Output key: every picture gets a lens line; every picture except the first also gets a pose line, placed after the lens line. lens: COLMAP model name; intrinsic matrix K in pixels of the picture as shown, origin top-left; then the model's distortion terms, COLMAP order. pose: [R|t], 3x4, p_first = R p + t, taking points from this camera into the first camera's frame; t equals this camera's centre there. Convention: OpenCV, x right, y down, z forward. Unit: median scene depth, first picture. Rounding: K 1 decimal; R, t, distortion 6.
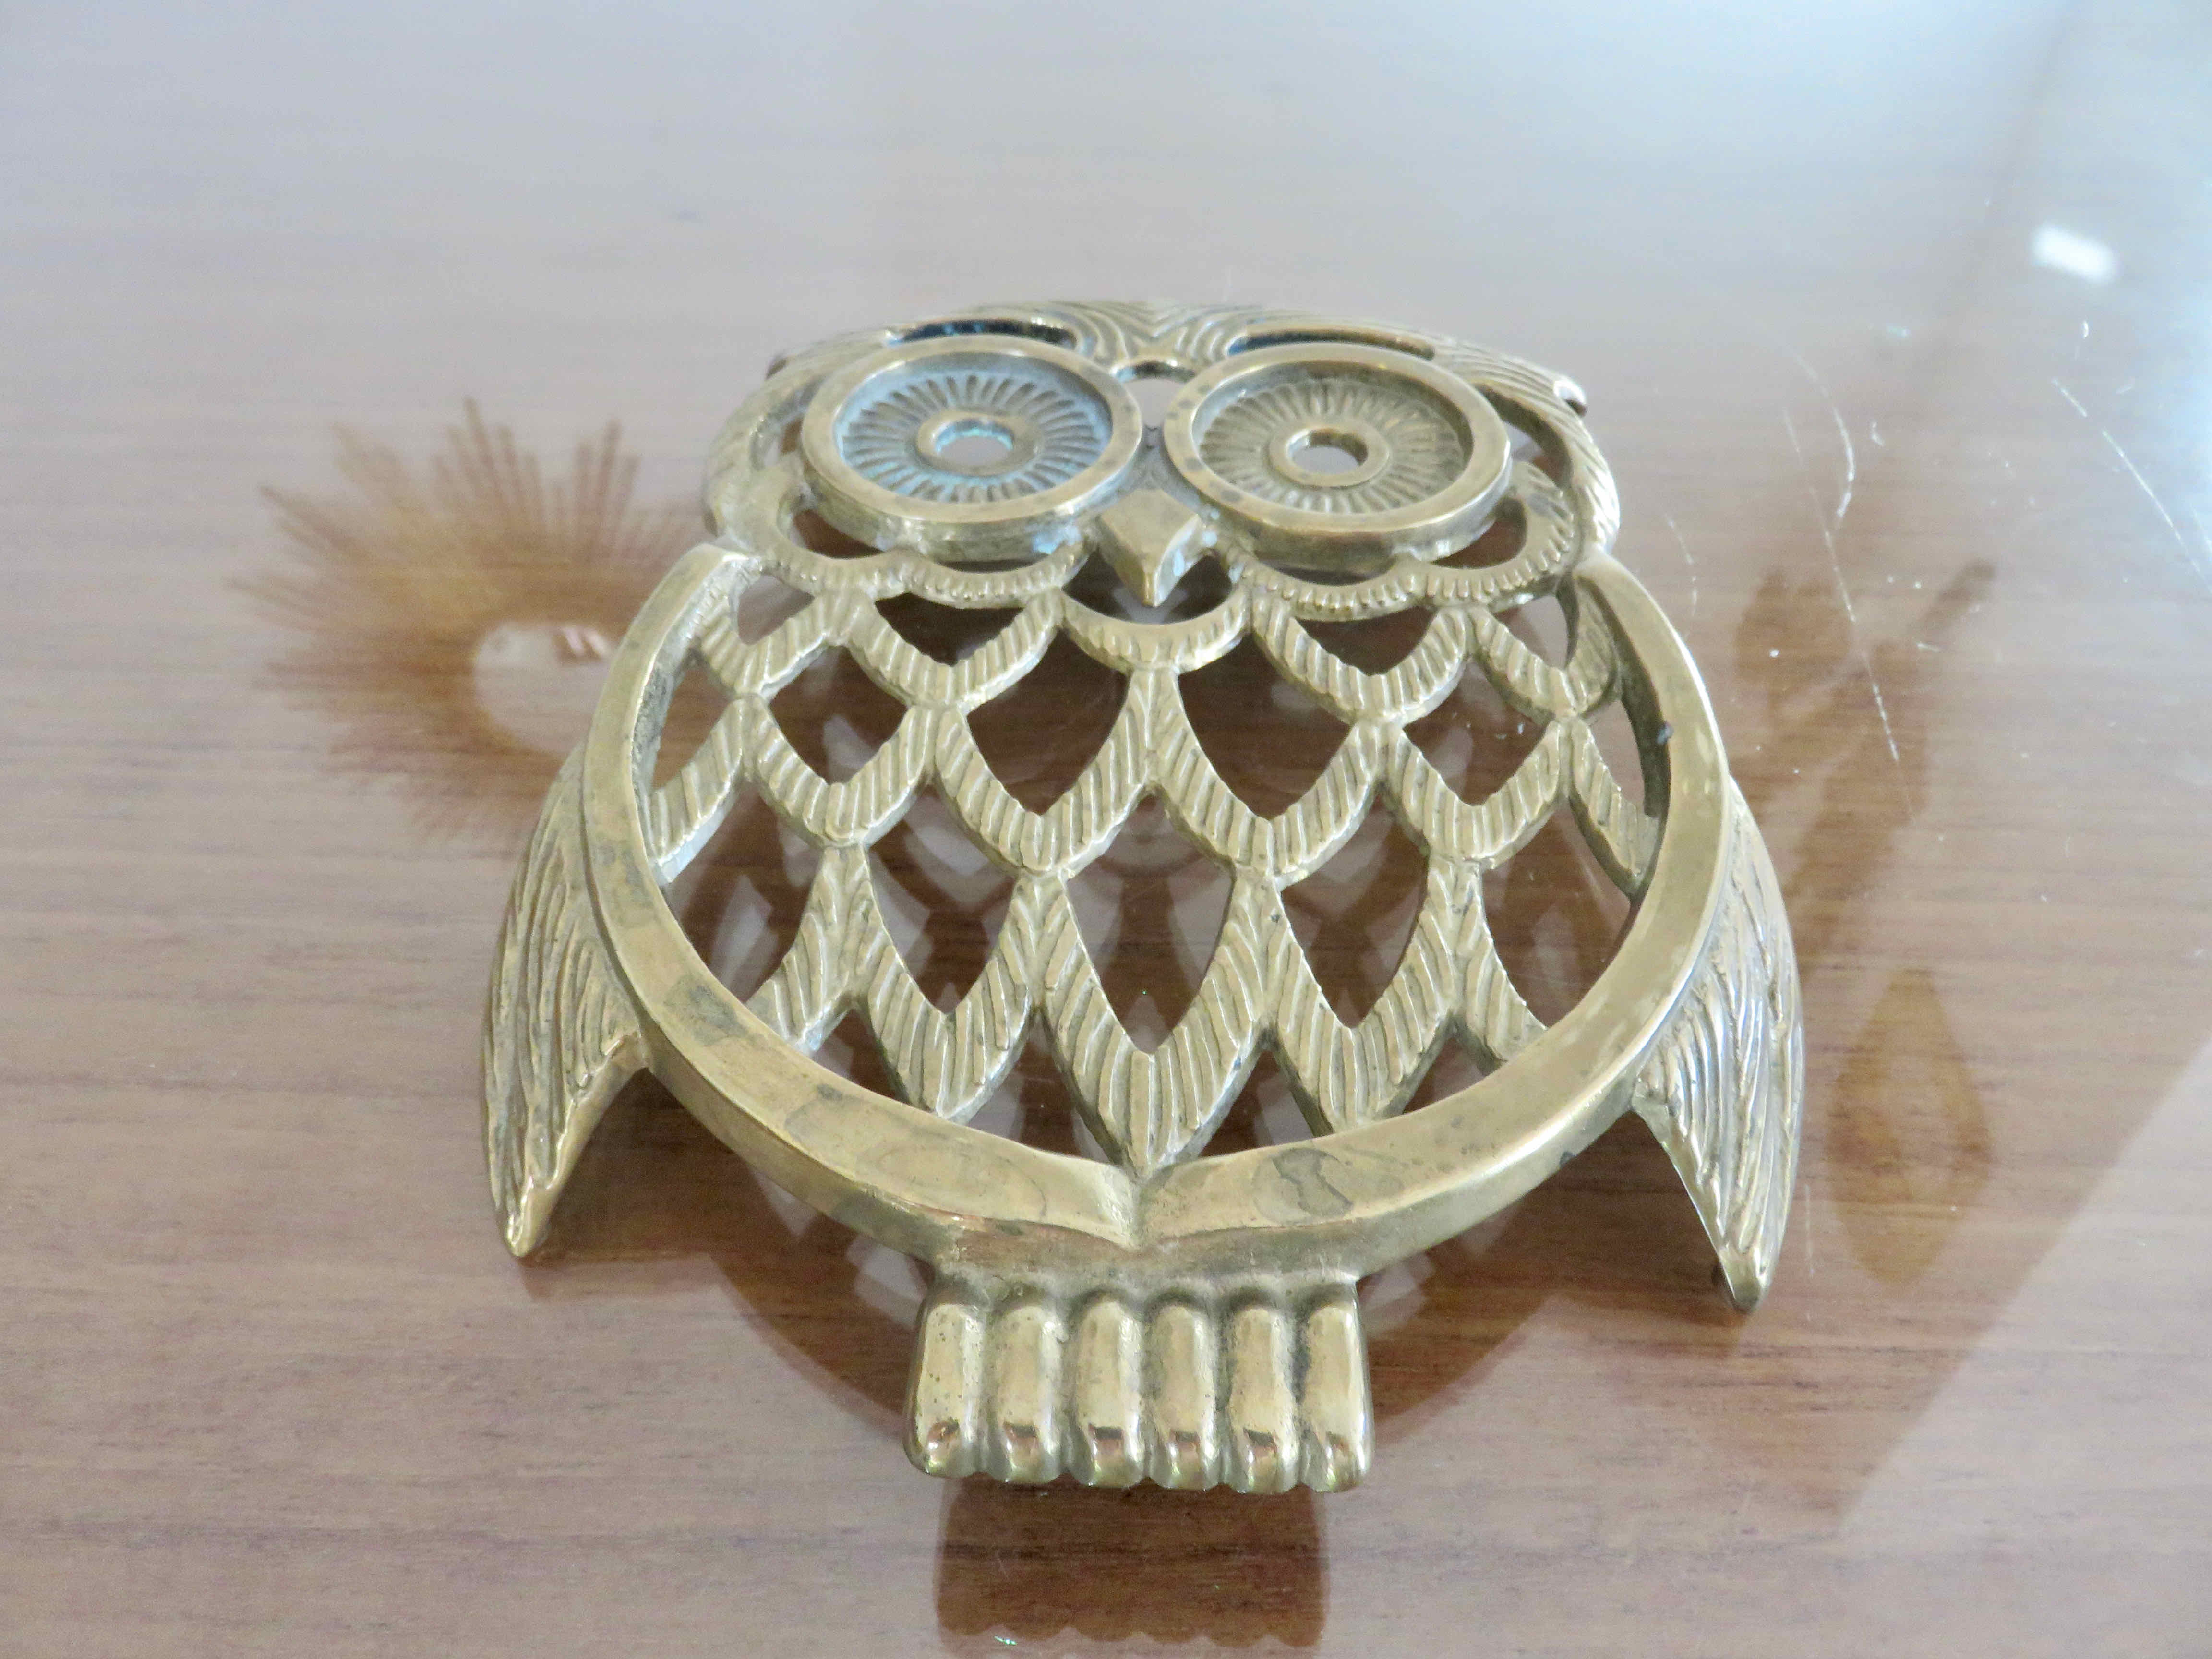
lens RADIAL K [[1639.2, 0, 1104.4], [0, 1639.2, 835.1], [0, 0, 1]] dist [-0.004313, -0.009999]
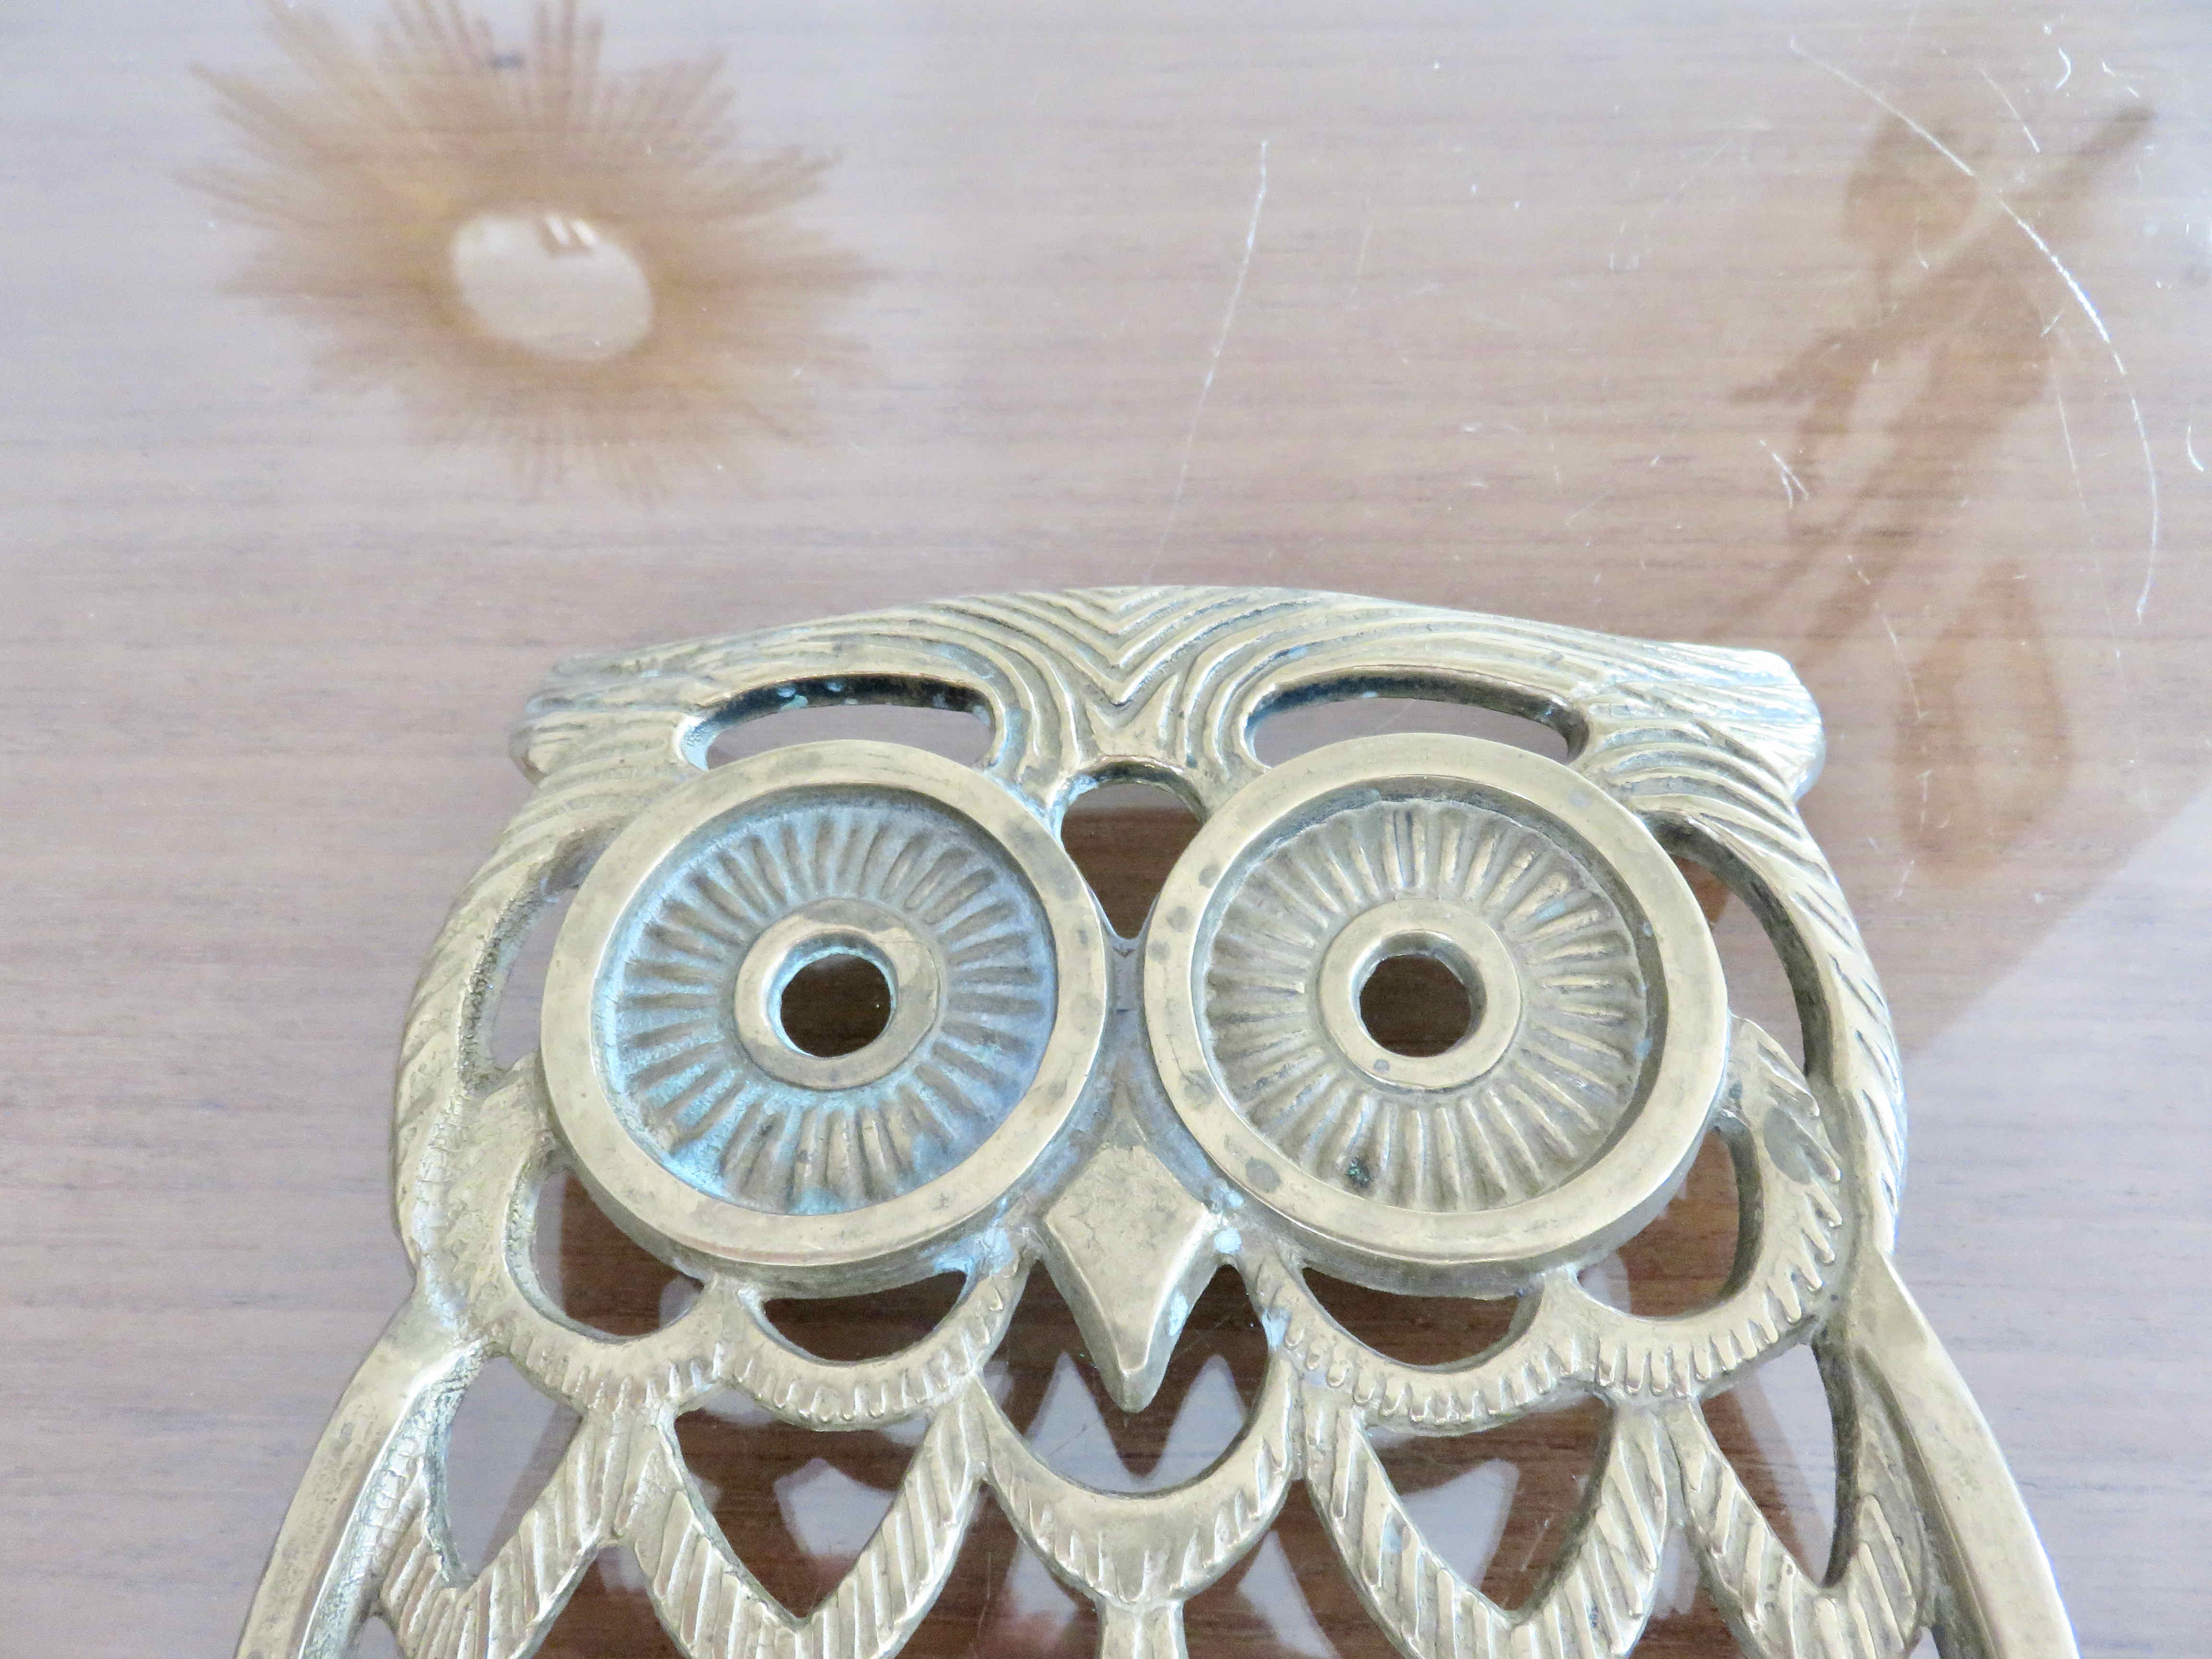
lens RADIAL K [[1639.2, 0, 1160.6], [0, 1639.2, 850.3], [0, 0, 1]] dist [-0.004313, -0.009999]
pose [[0.998098, -0.060953, -0.009184, 0.052235], [0.061105, 0.958795, 0.277451, -0.469783], [-0.008106, -0.277485, 0.960696, 0.451421]]
